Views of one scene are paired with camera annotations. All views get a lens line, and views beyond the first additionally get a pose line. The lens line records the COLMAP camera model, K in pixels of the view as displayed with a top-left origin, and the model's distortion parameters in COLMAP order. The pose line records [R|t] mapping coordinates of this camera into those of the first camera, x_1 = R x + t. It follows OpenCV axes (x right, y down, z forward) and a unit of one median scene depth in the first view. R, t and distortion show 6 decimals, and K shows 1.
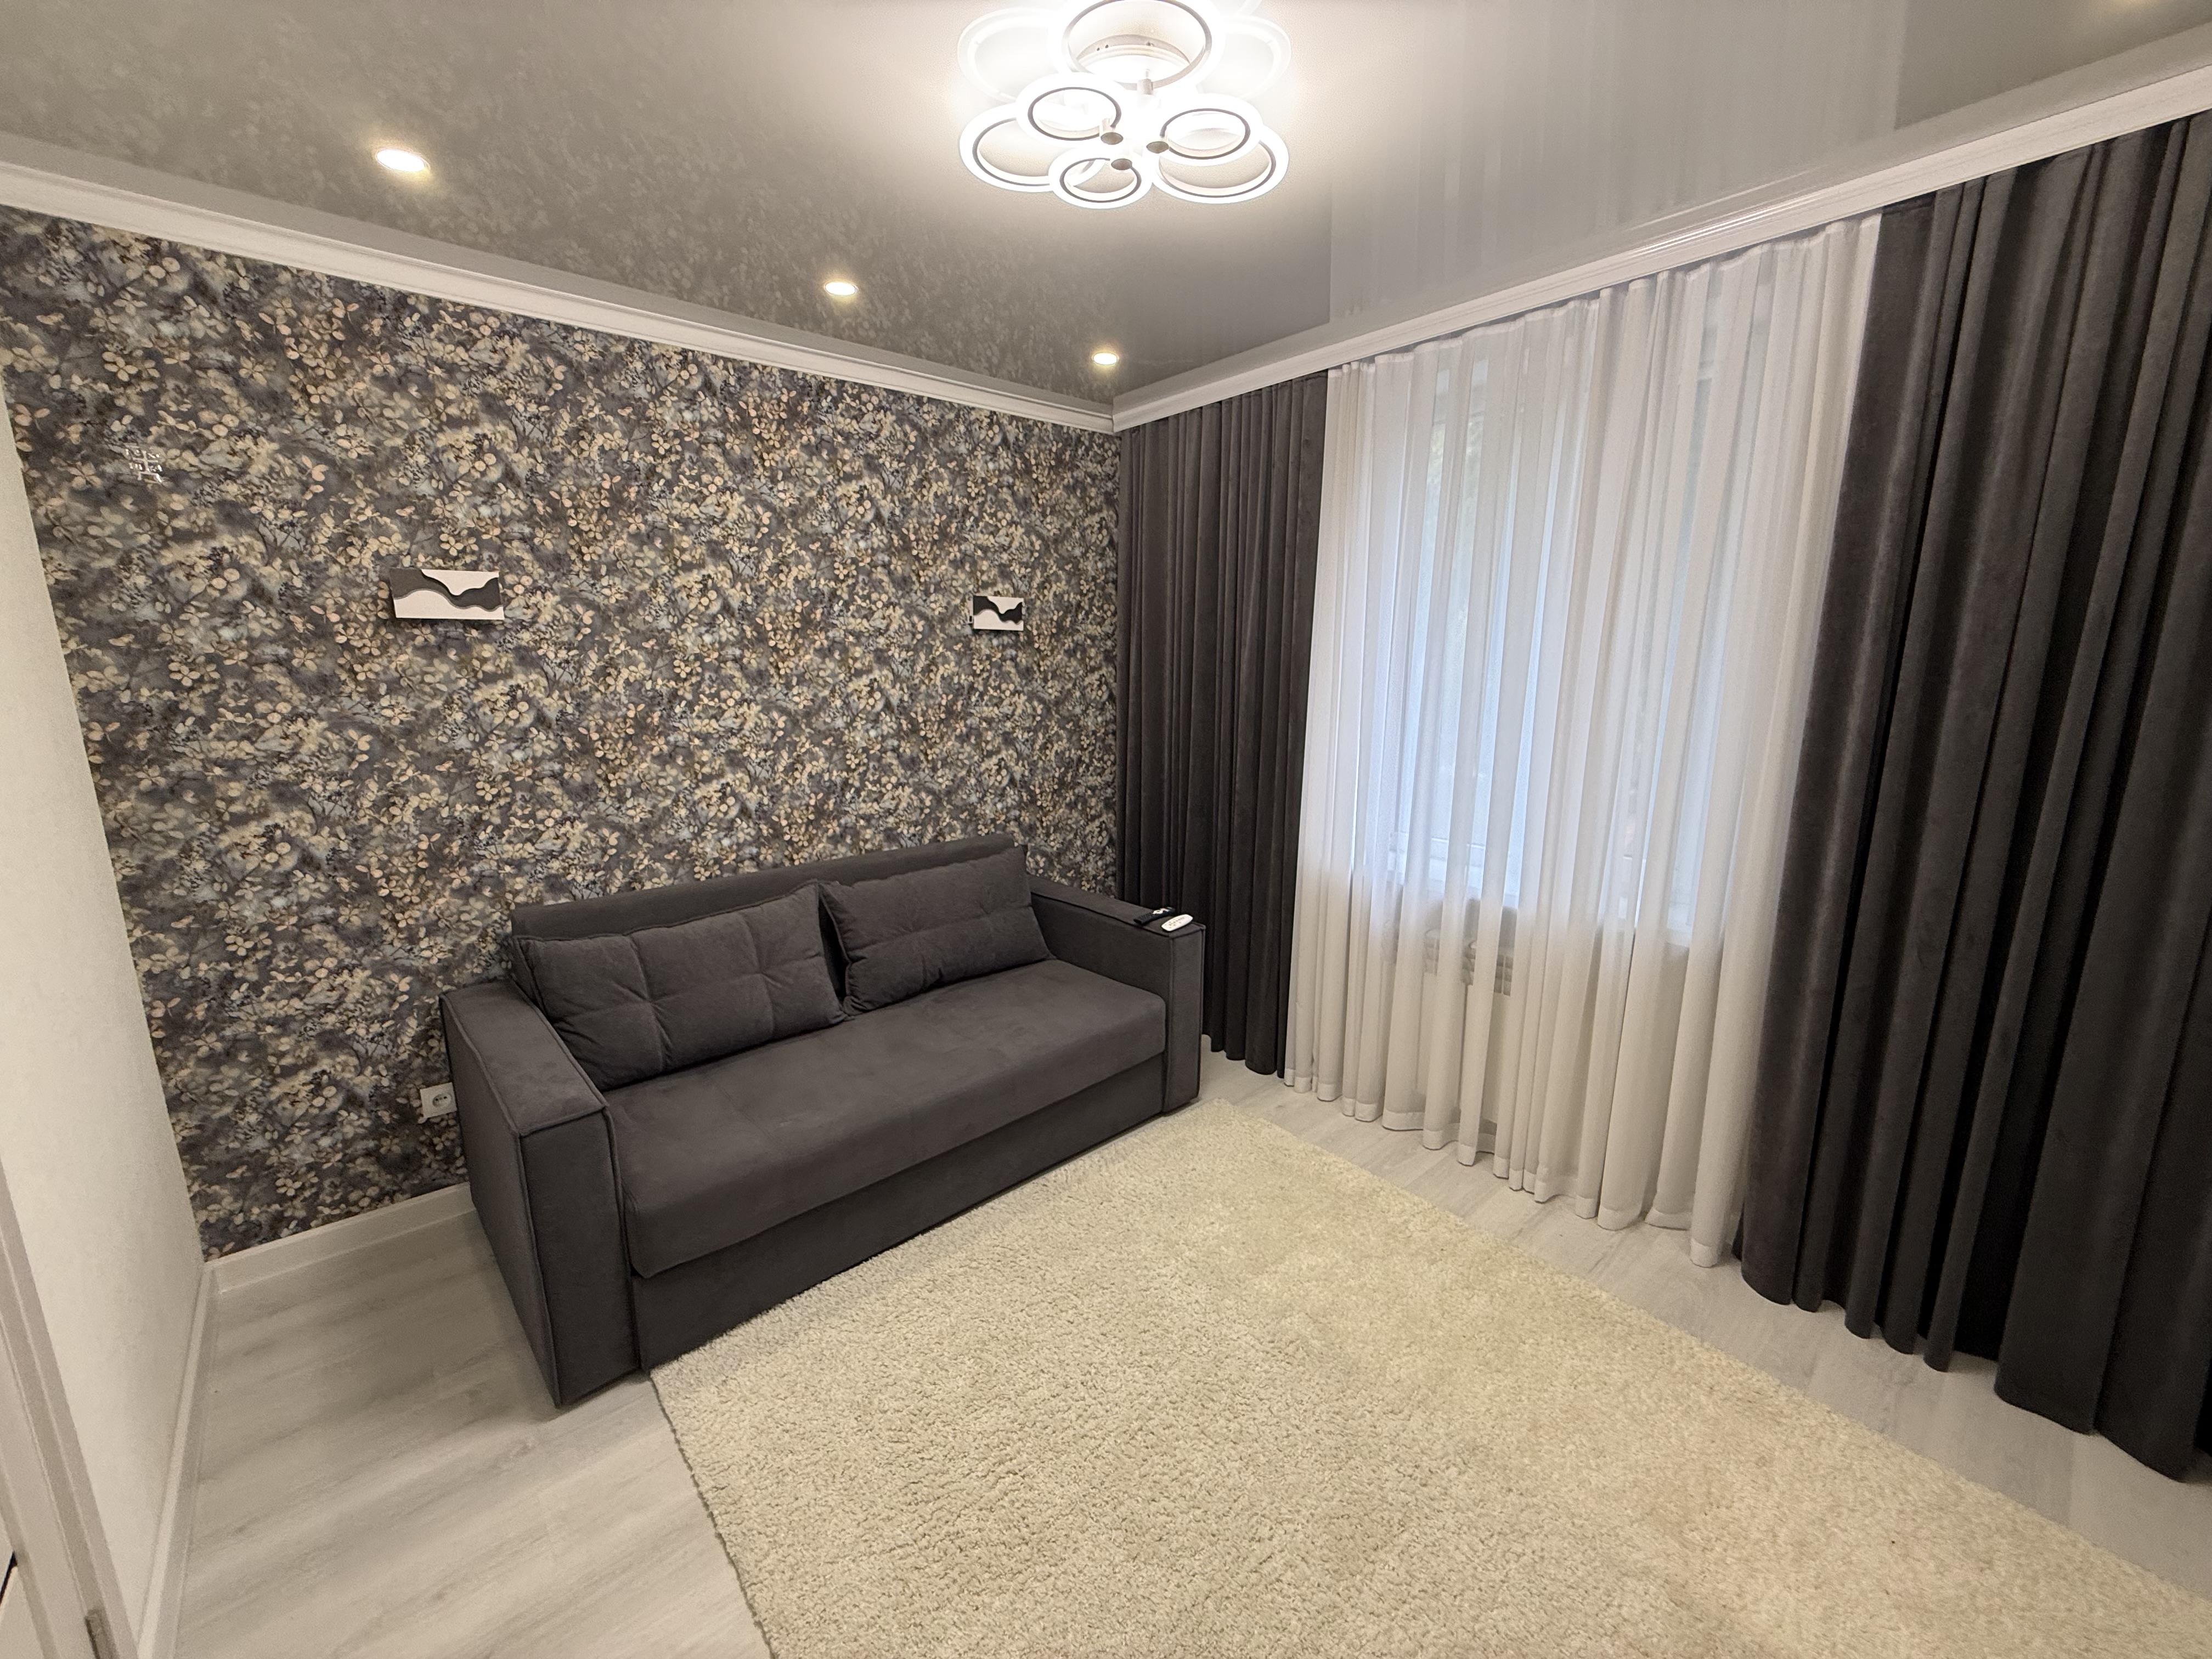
lens RADIAL K [[882.8, 0, 1108.0], [0, 882.8, 835.4], [0, 0, 1]] dist [-0.002039, 0.000397]
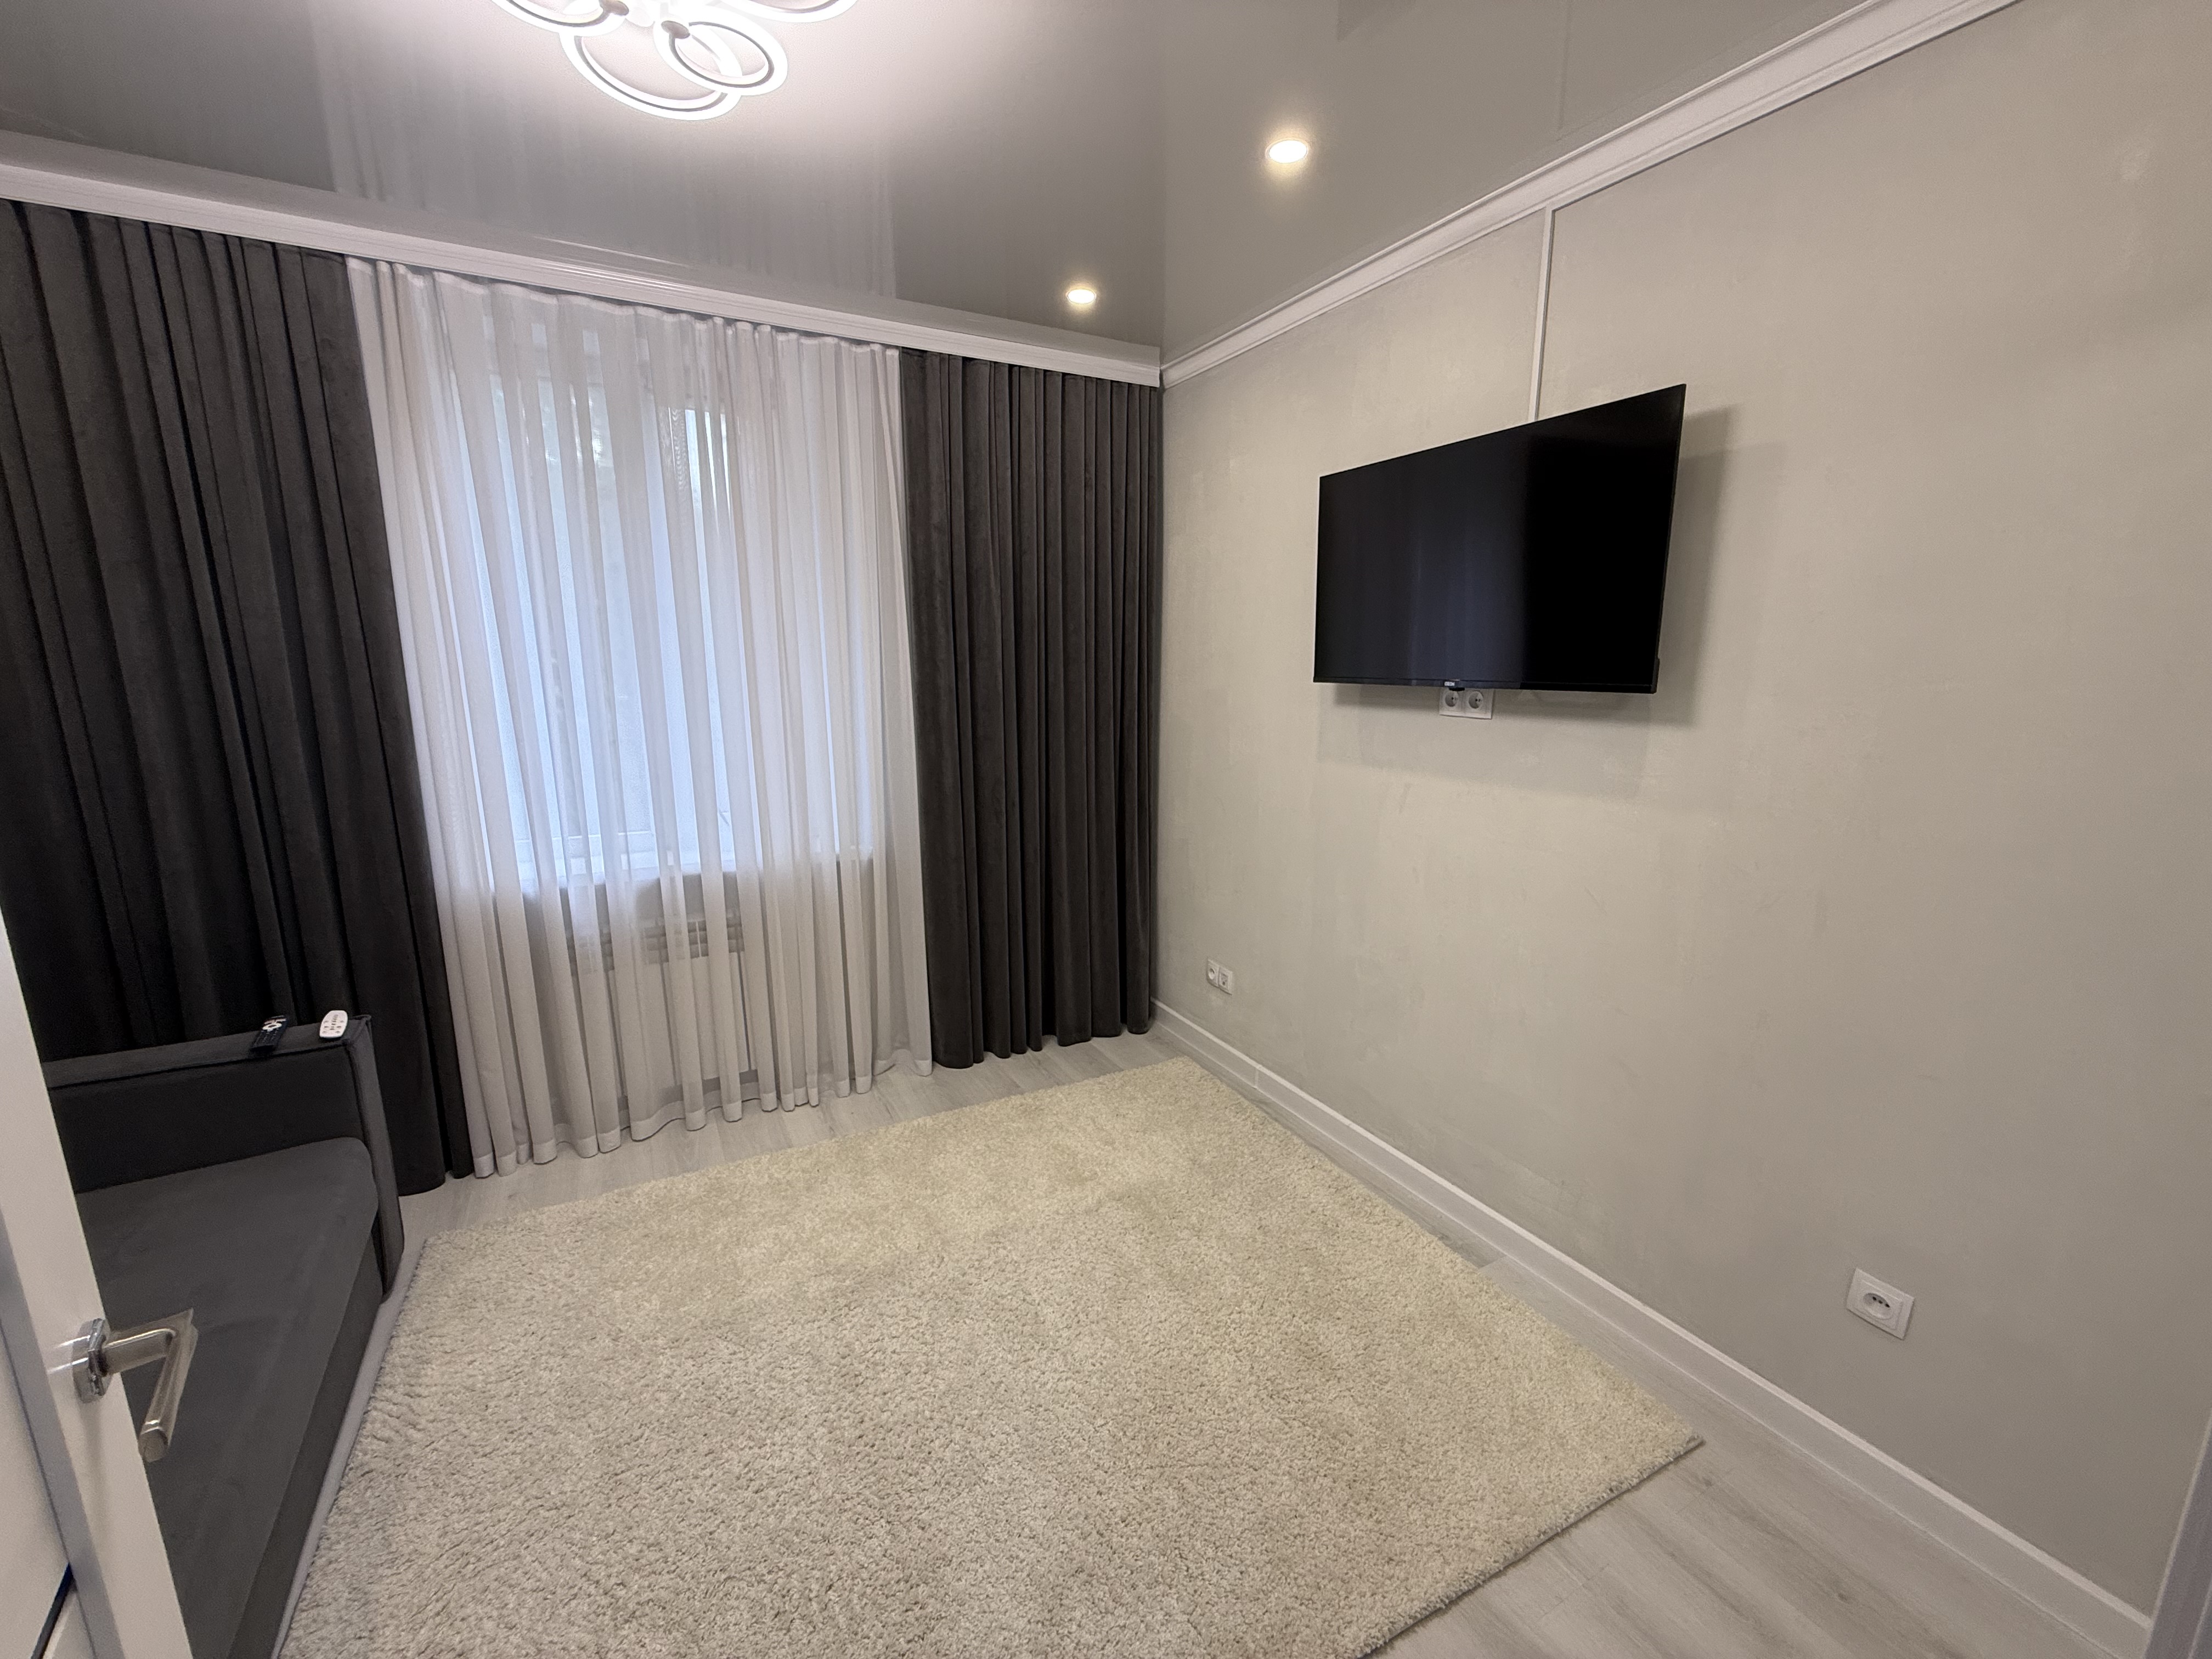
lens RADIAL K [[882.8, 0, 1108.0], [0, 882.8, 835.4], [0, 0, 1]] dist [-0.002039, 0.000397]
pose [[0.219153, -0.193596, 0.956291, -0.498195], [0.188248, 0.970091, 0.153249, -0.041223], [-0.957358, 0.146435, 0.249042, 0.294658]]
